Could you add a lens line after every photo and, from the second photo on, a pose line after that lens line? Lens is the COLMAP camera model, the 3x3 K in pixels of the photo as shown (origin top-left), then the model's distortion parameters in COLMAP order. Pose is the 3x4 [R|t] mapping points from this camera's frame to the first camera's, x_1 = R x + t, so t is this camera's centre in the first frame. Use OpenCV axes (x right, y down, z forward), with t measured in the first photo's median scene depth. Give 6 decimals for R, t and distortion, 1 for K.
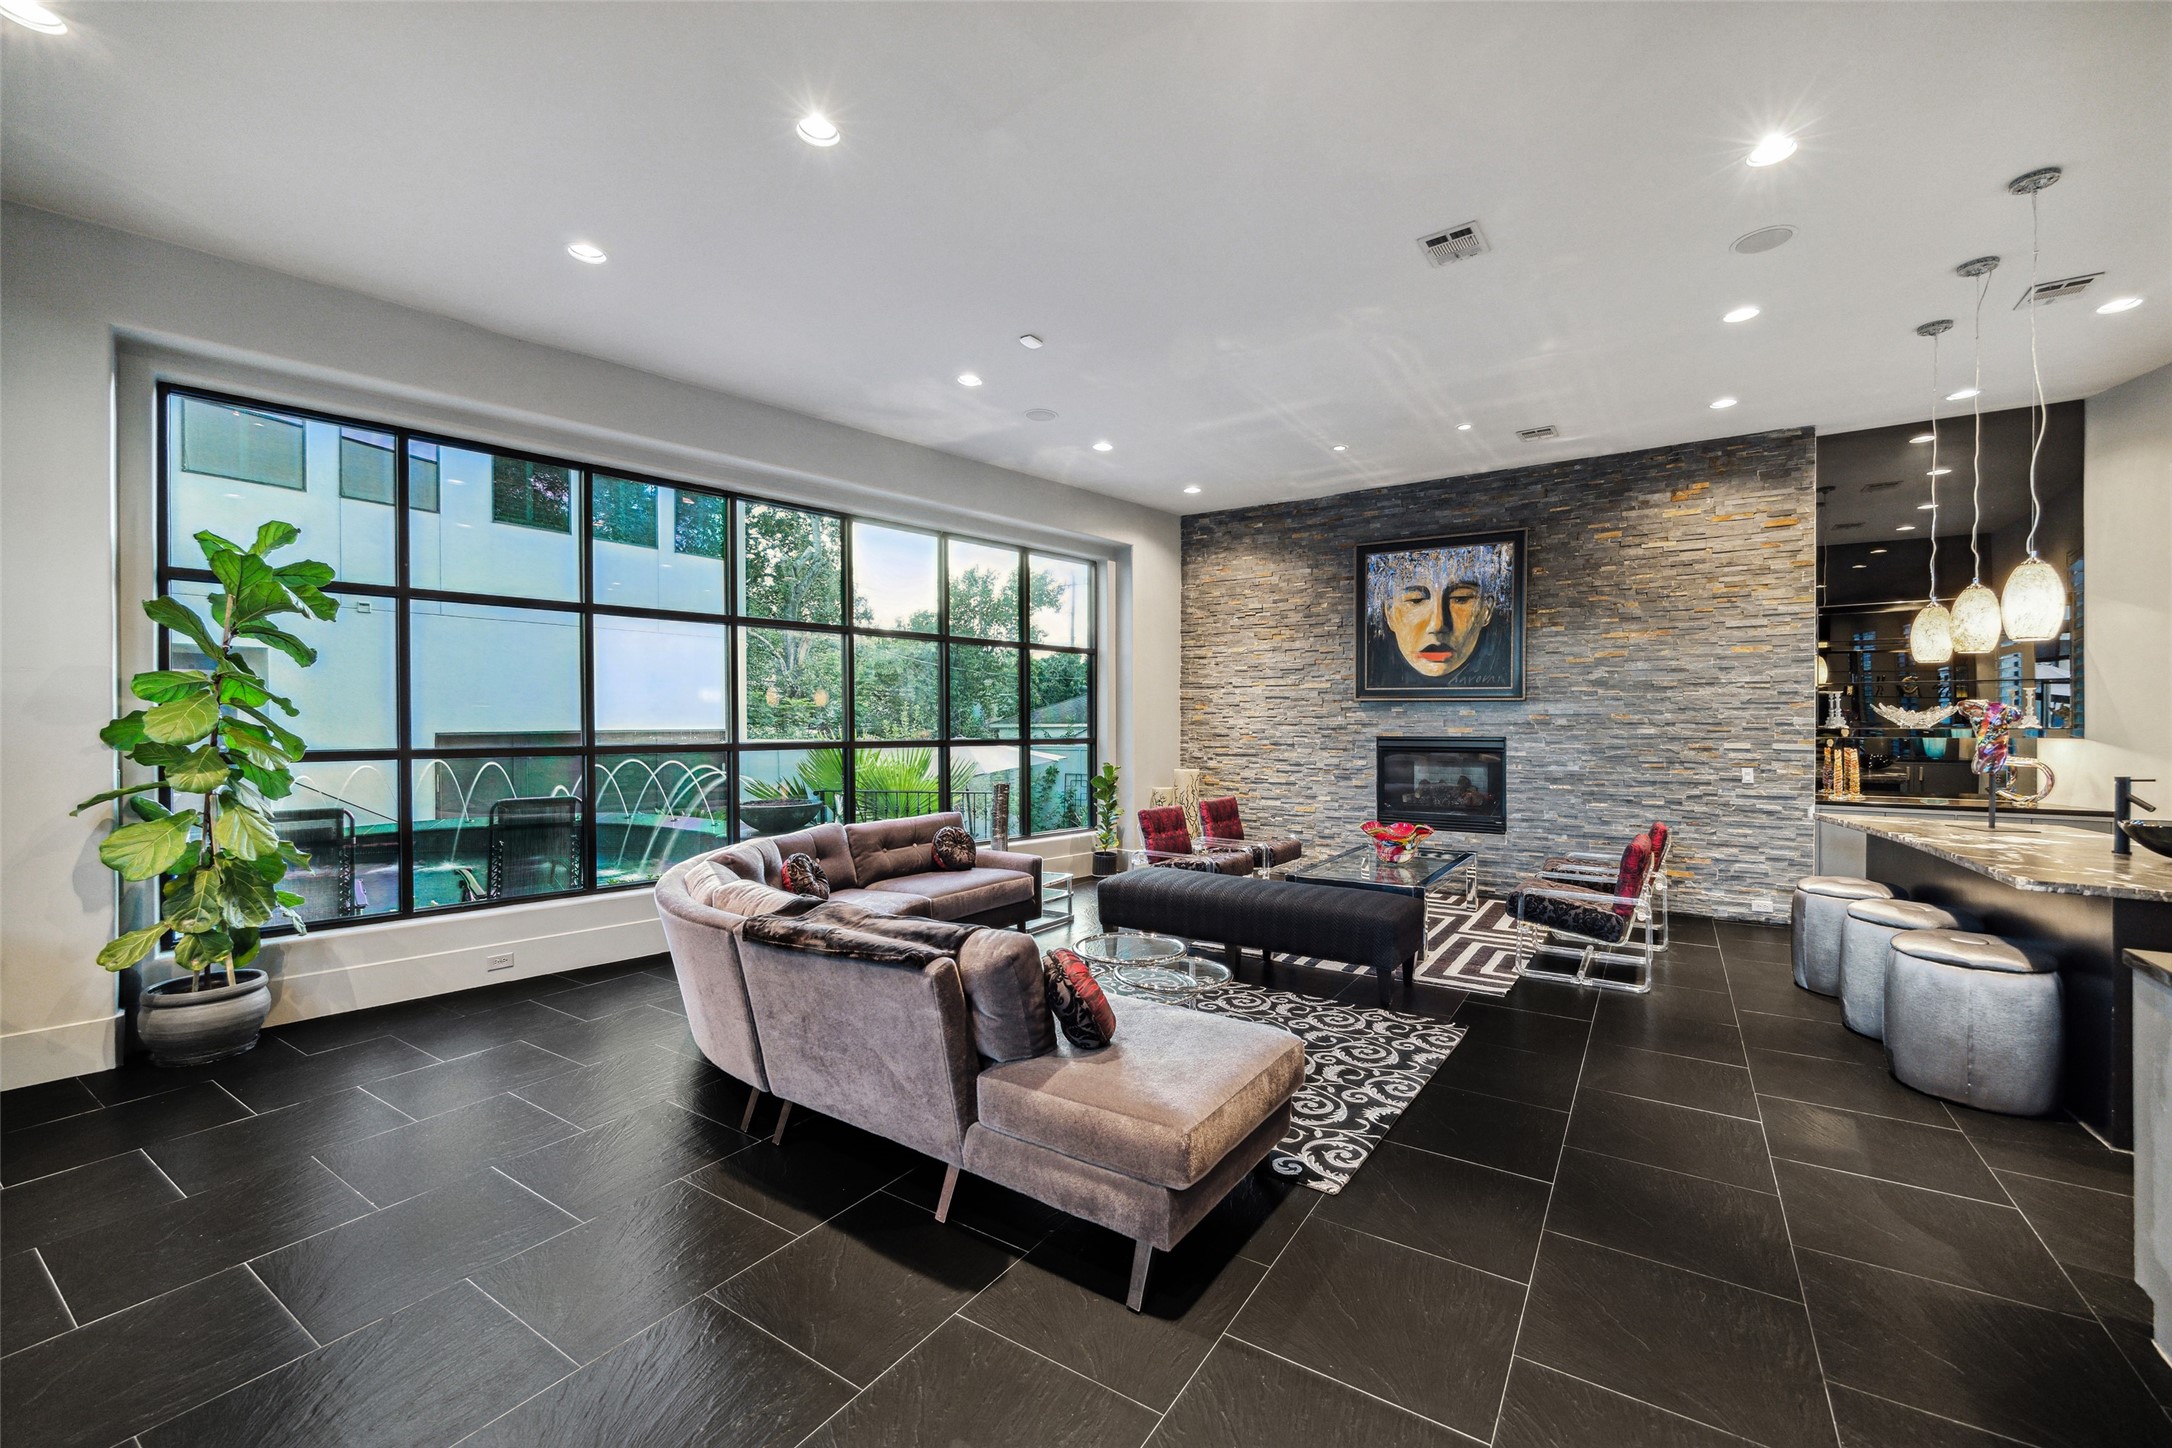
lens RADIAL K [[869.4, 0, 1096.8], [0, 869.4, 726.7], [0, 0, 1]] dist [0.000758, -0.000462]
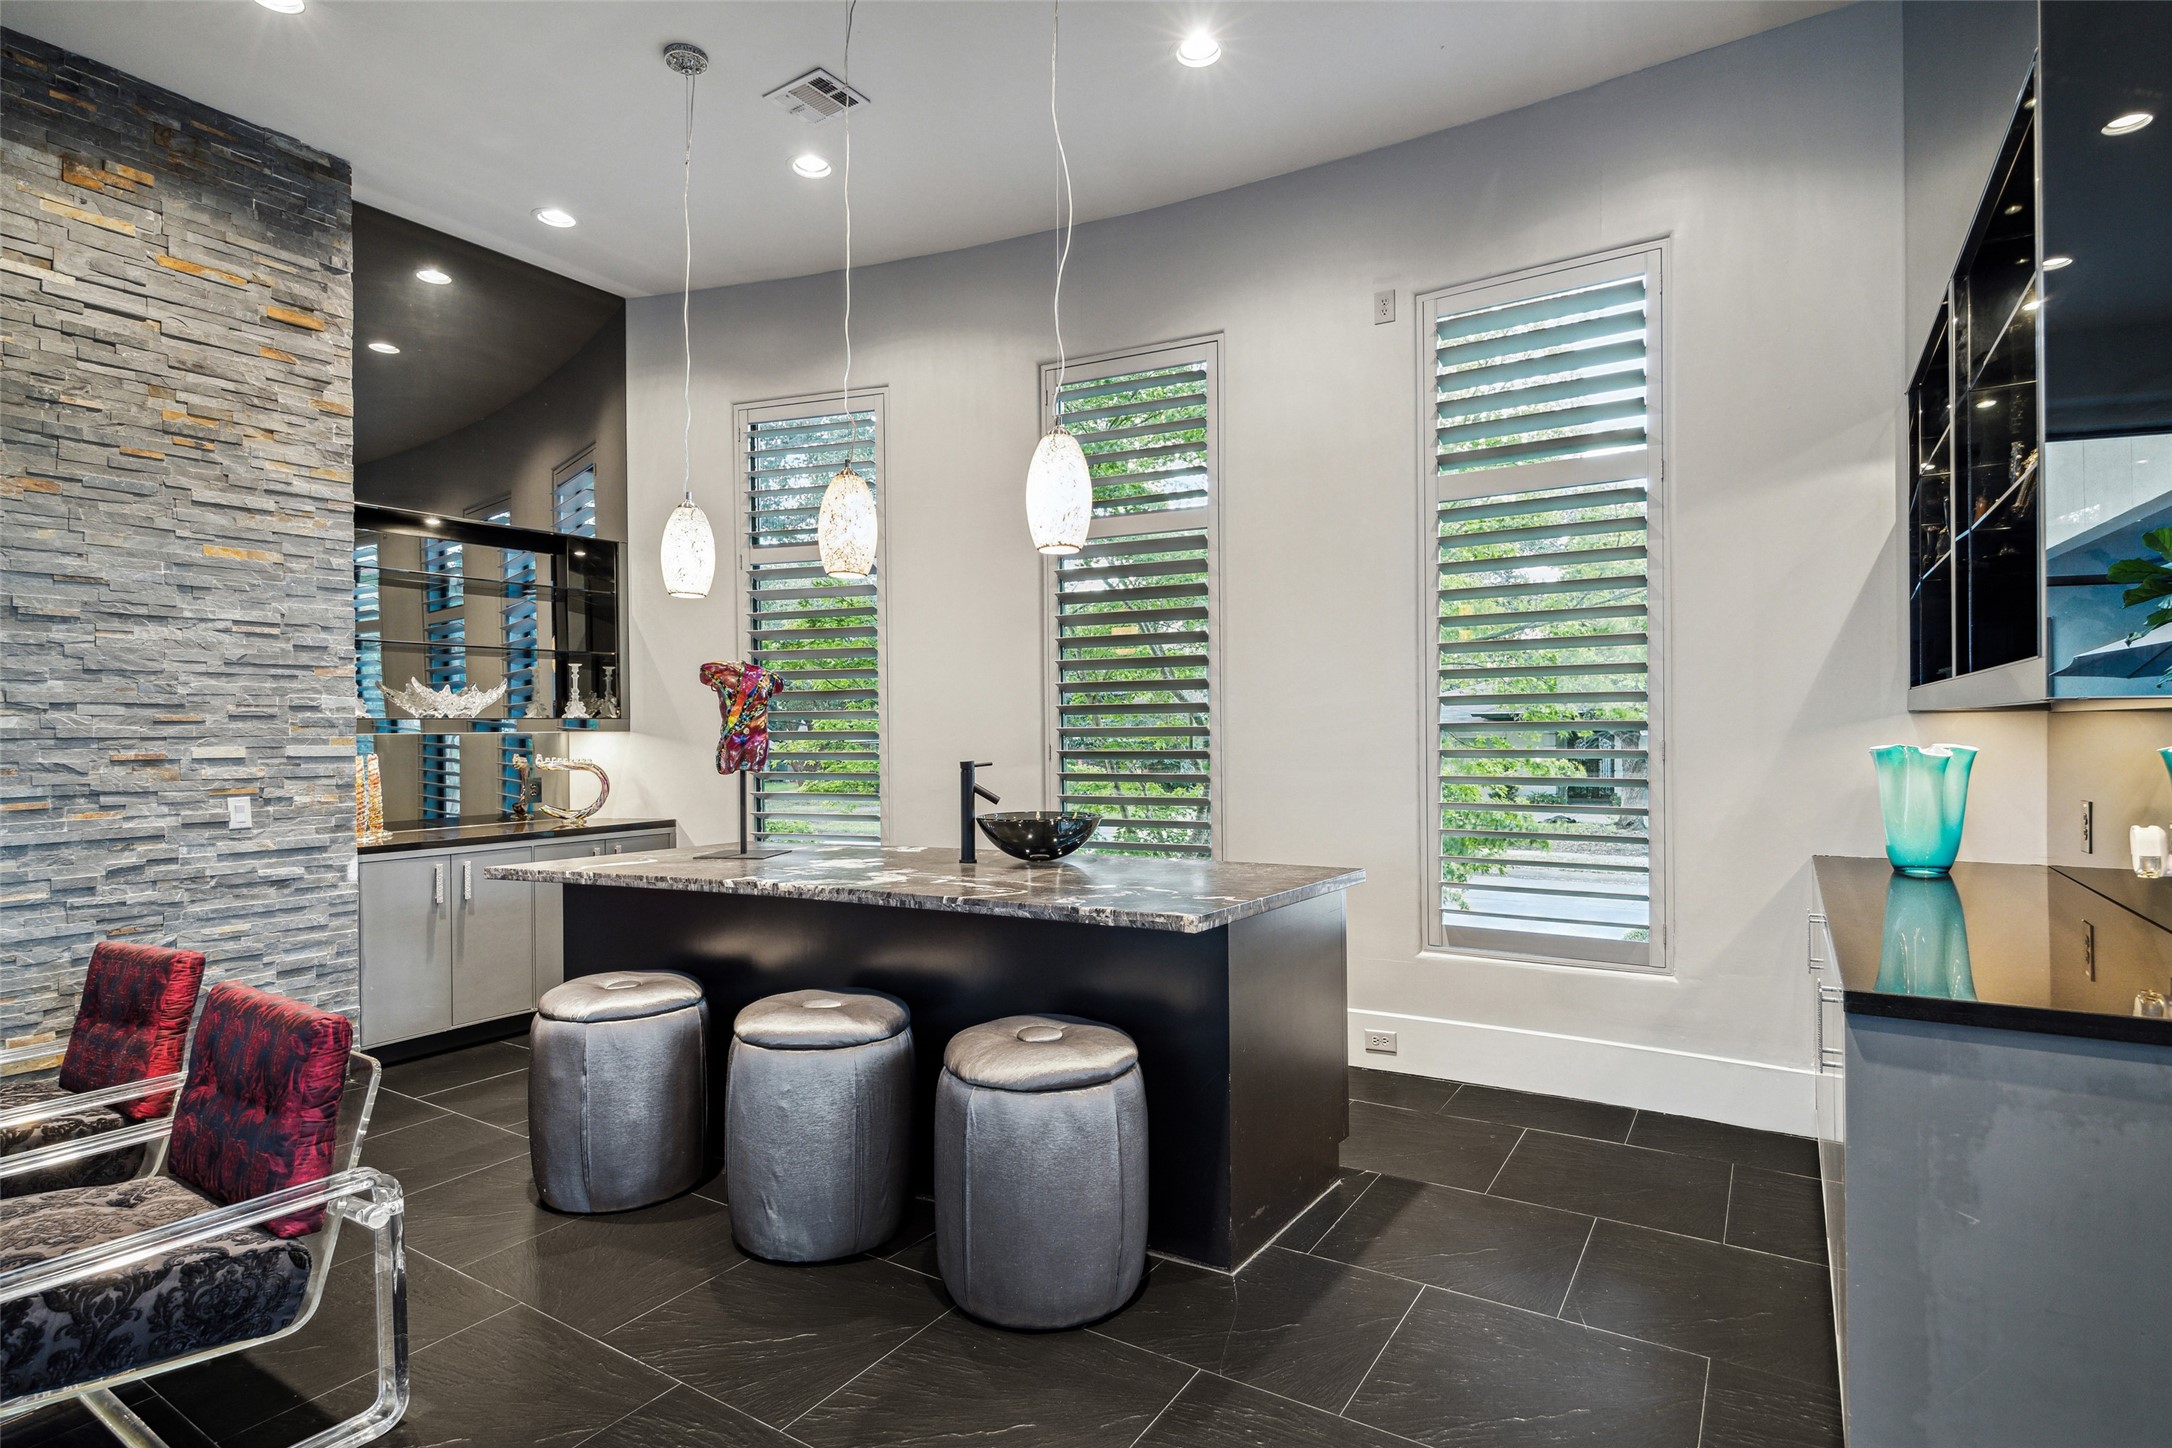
lens RADIAL K [[1091.3, 0, 1094.9], [0, 1091.3, 728.7], [0, 0, 1]] dist [-0.006536, -0.000421]
pose [[-0.006847, 0.002580, 0.999973, 0.131781], [0.019531, 0.999806, -0.002446, 0.019514], [-0.999786, 0.019514, -0.006897, 0.510969]]
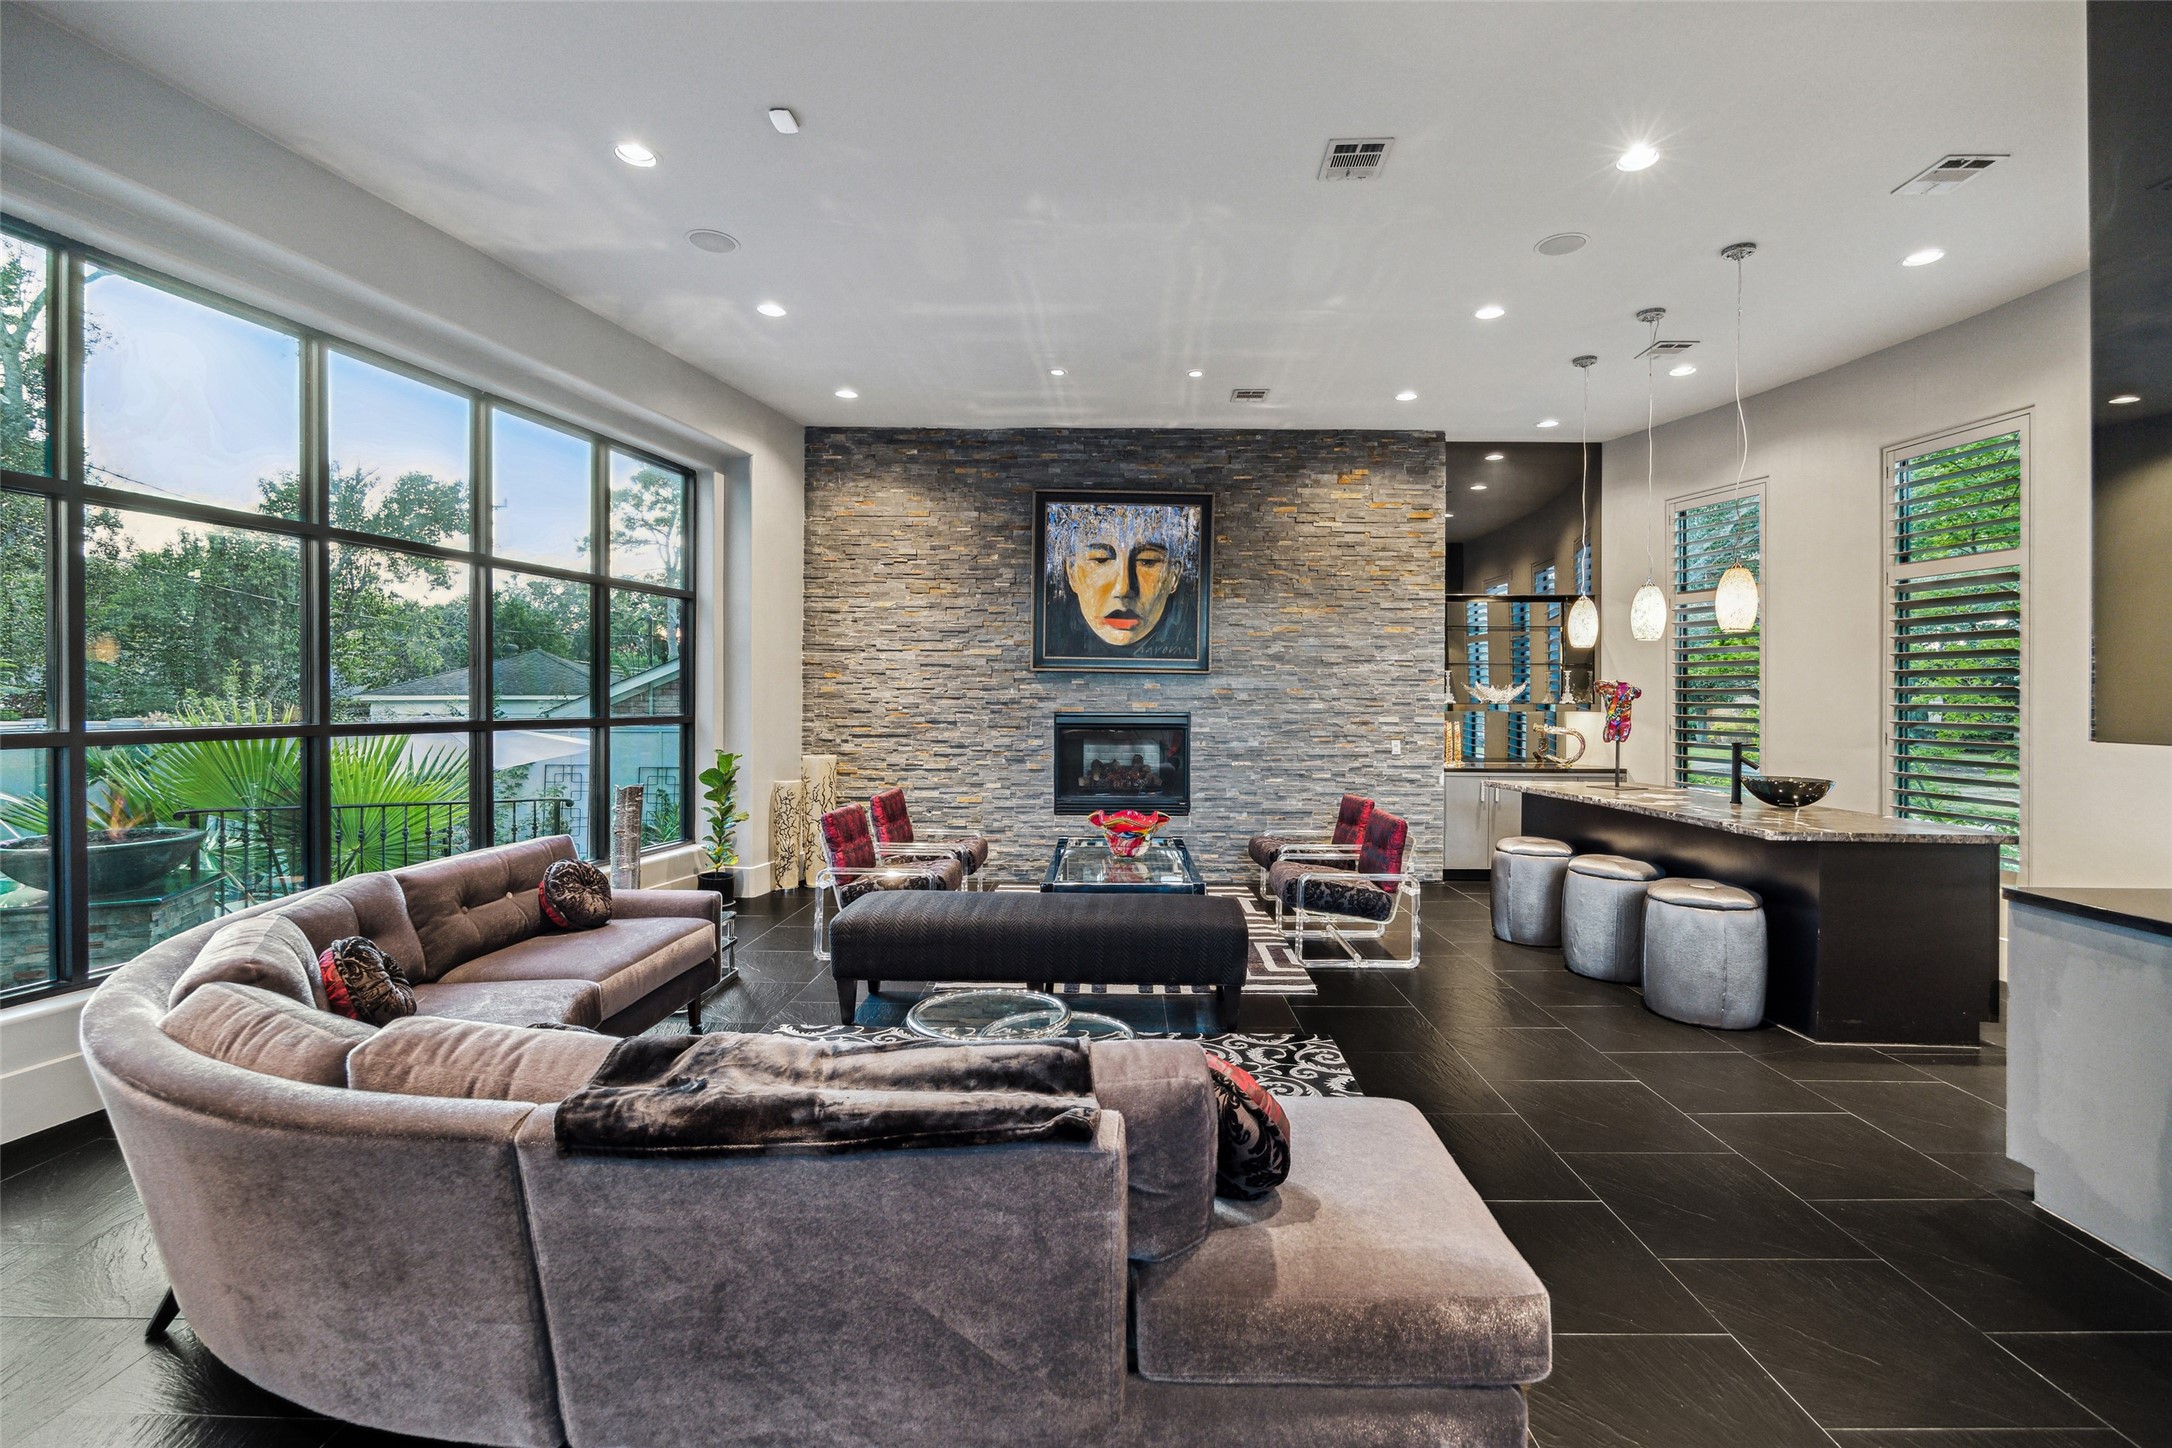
lens RADIAL K [[973.9, 0, 1107.5], [0, 973.9, 699.1], [0, 0, 1]] dist [-0.012797, 0.001159]
pose [[0.839059, 0.003147, 0.544032, -0.199601], [-0.002531, 0.999995, -0.001880, -0.000166], [-0.544035, 0.000201, 0.839063, 0.181621]]
